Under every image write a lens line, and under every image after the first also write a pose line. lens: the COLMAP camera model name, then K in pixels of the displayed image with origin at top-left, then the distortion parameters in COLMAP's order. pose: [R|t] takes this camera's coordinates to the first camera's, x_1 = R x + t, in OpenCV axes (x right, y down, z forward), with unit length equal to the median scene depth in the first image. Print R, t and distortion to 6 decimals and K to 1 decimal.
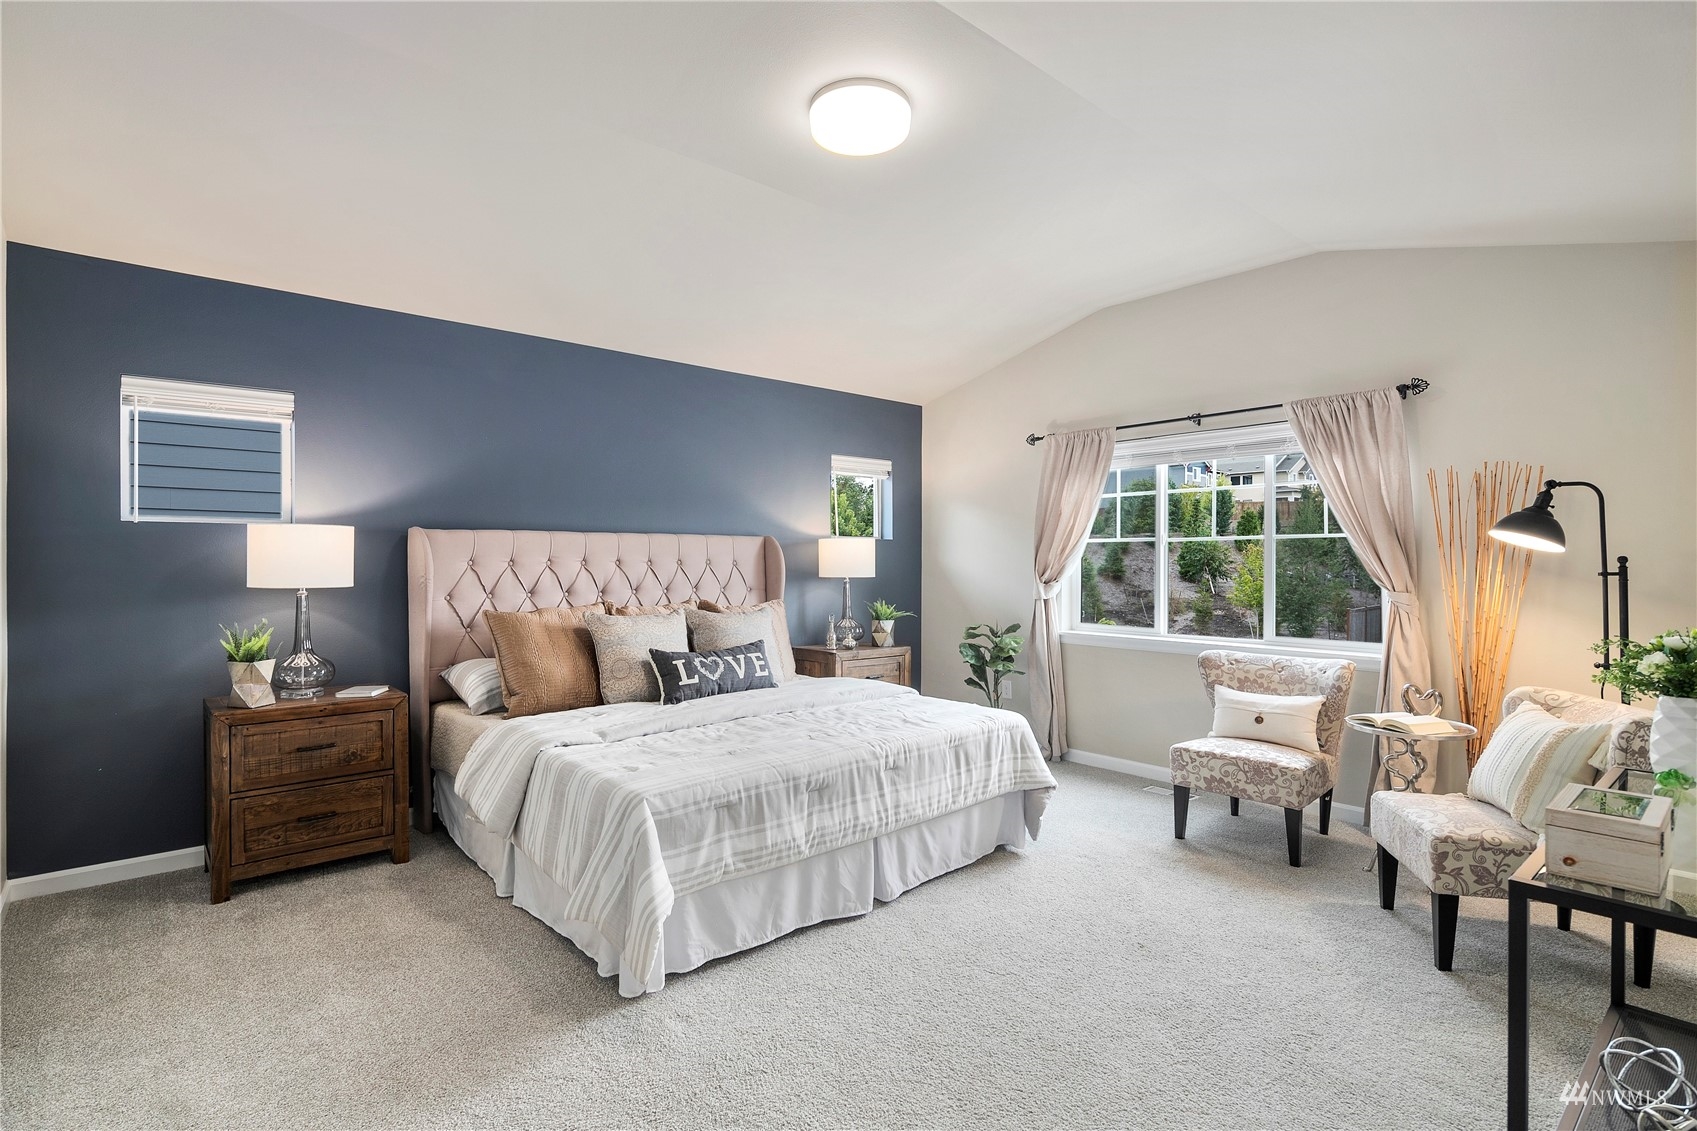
lens RADIAL K [[833.9, 0, 848.5], [0, 833.9, 565.5], [0, 0, 1]] dist [0.028274, 0.000150]
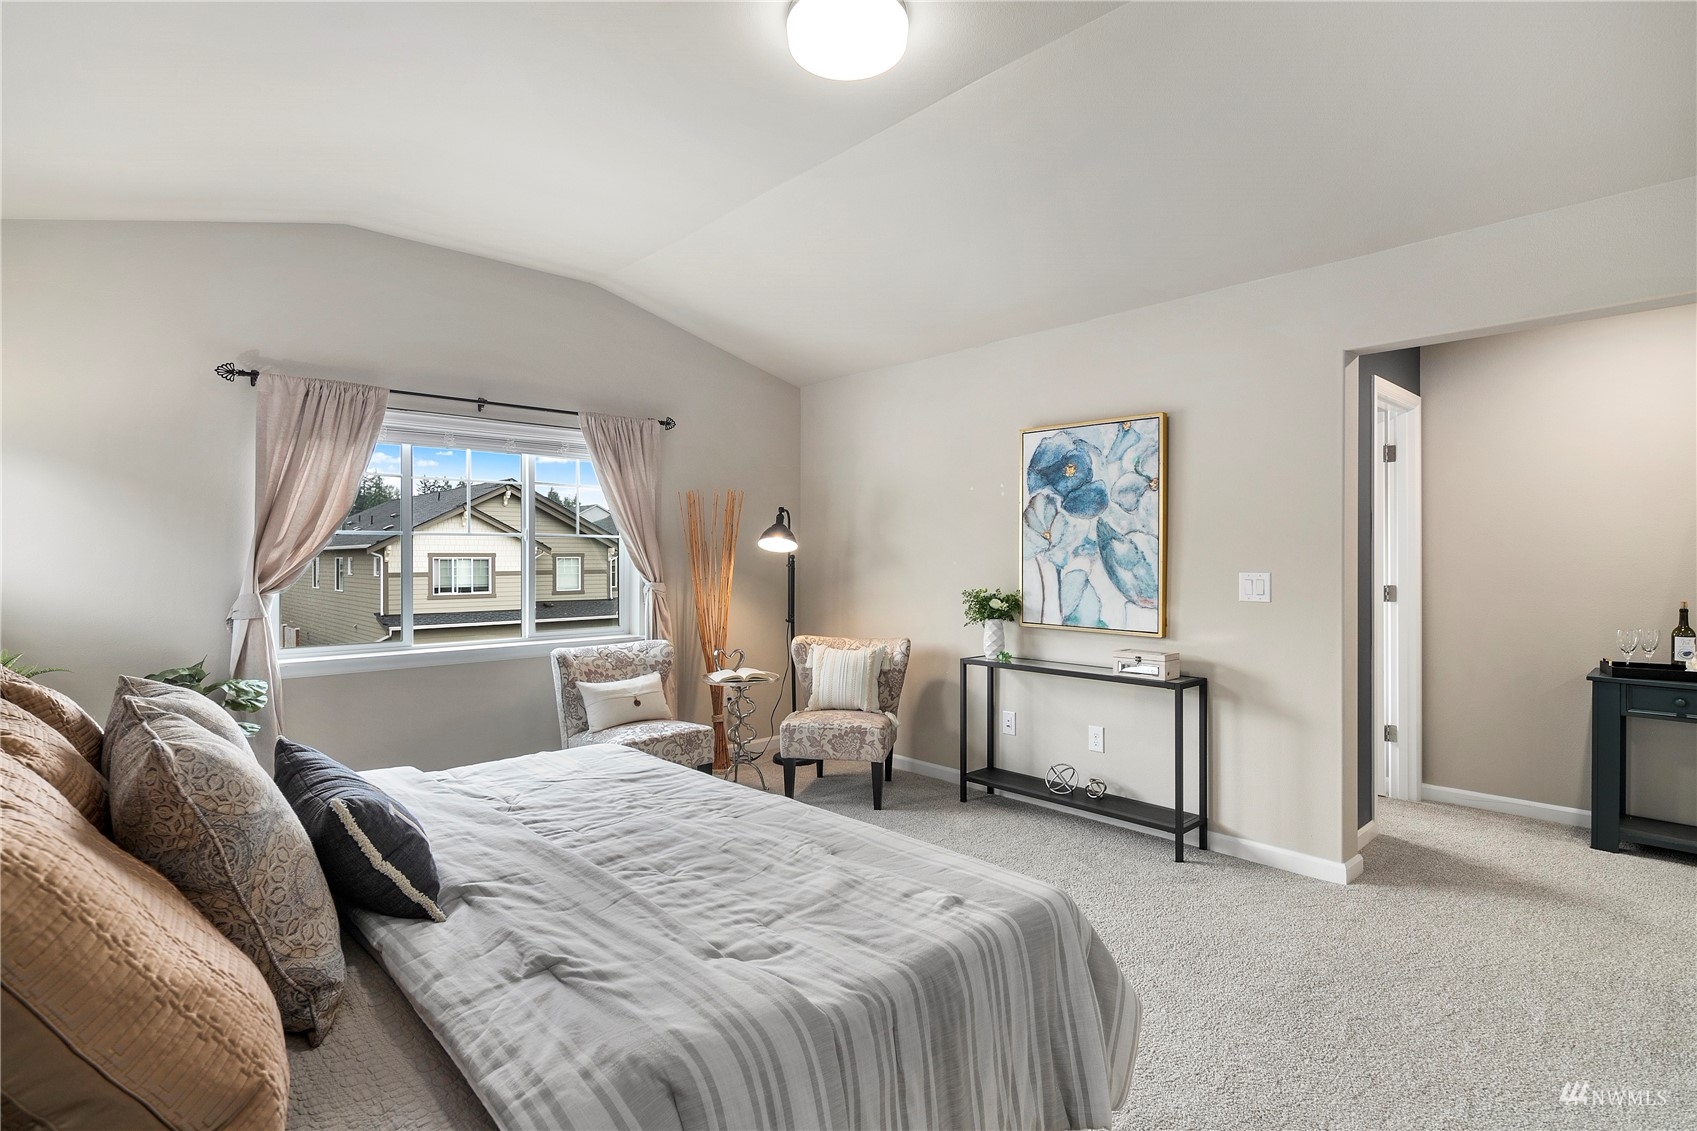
lens RADIAL K [[833.9, 0, 848.5], [0, 833.9, 565.5], [0, 0, 1]] dist [0.028274, 0.000150]
pose [[-0.005433, -0.010356, 0.999932, -0.618222], [0.007307, 0.999919, 0.010395, -0.005807], [-0.999959, 0.007363, -0.005357, 0.740266]]
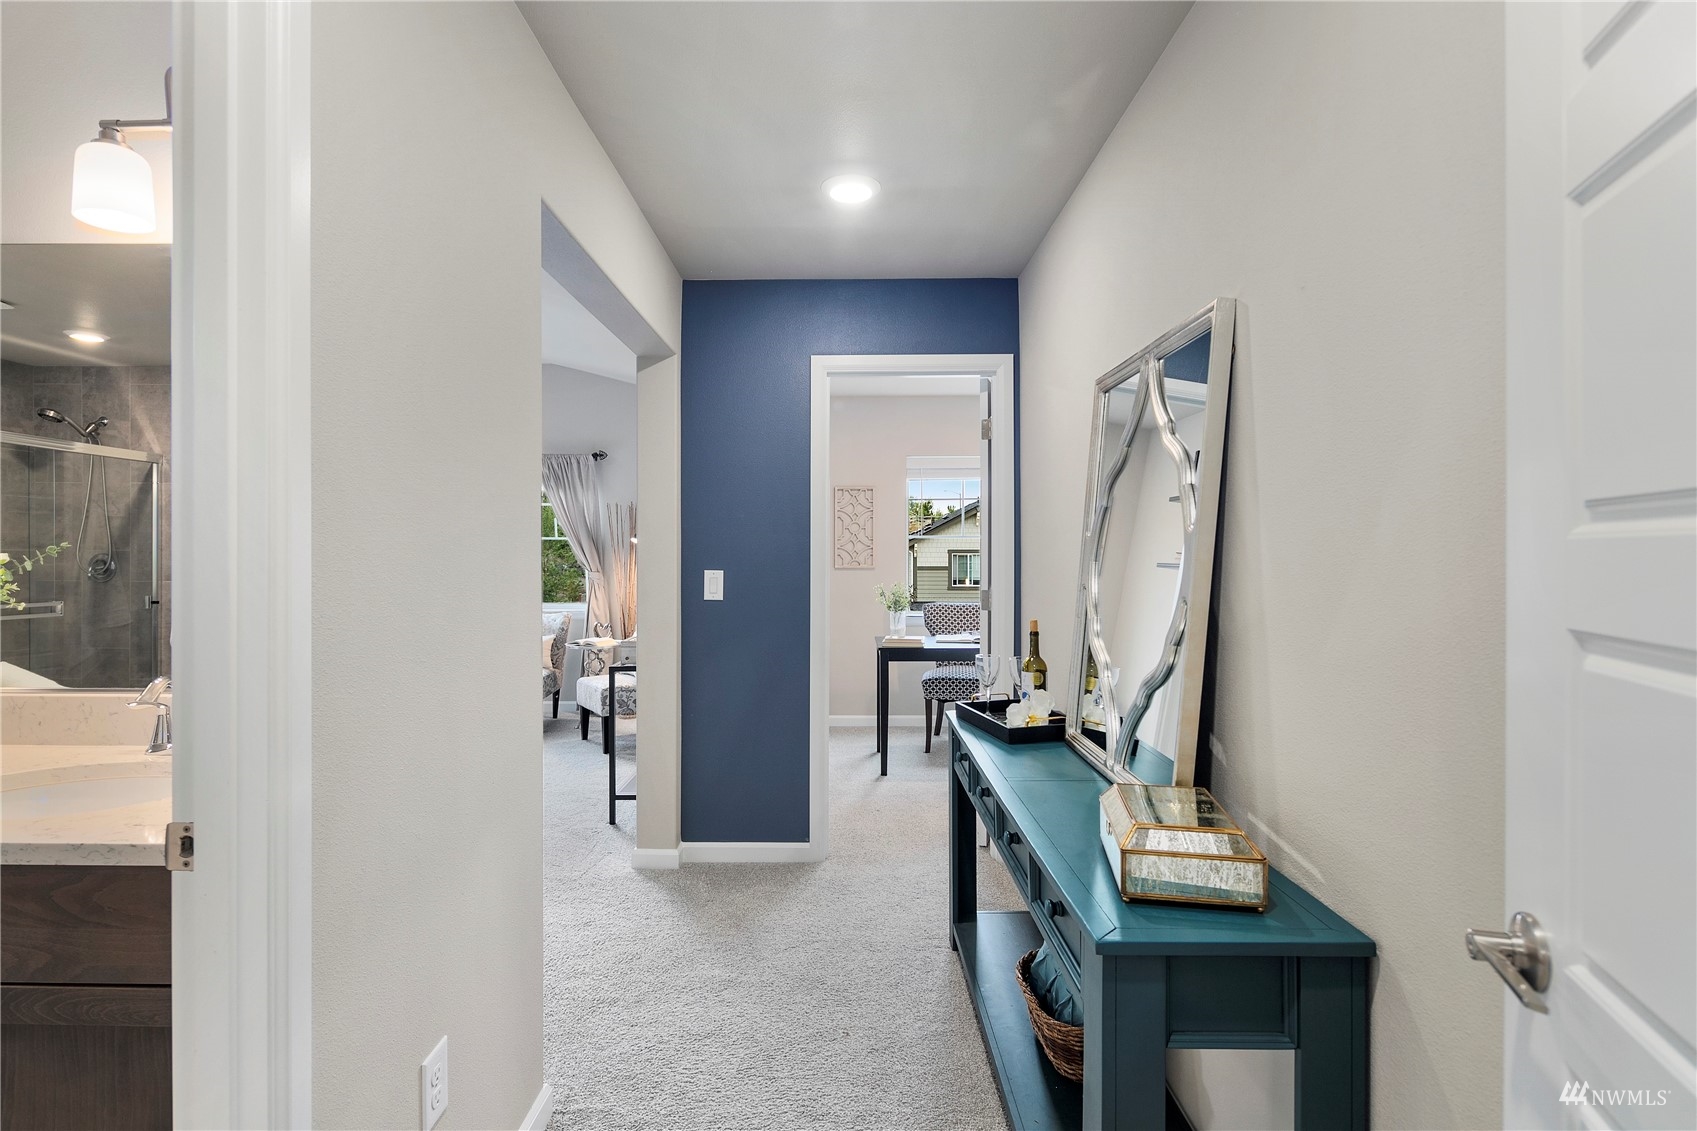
lens RADIAL K [[833.9, 0, 848.5], [0, 833.9, 565.5], [0, 0, 1]] dist [0.028274, 0.000150]
pose [[0.664339, -0.009947, 0.747365, -0.292636], [0.003174, 0.999940, 0.010488, 0.001367], [-0.747425, -0.004595, 0.664331, -0.545891]]
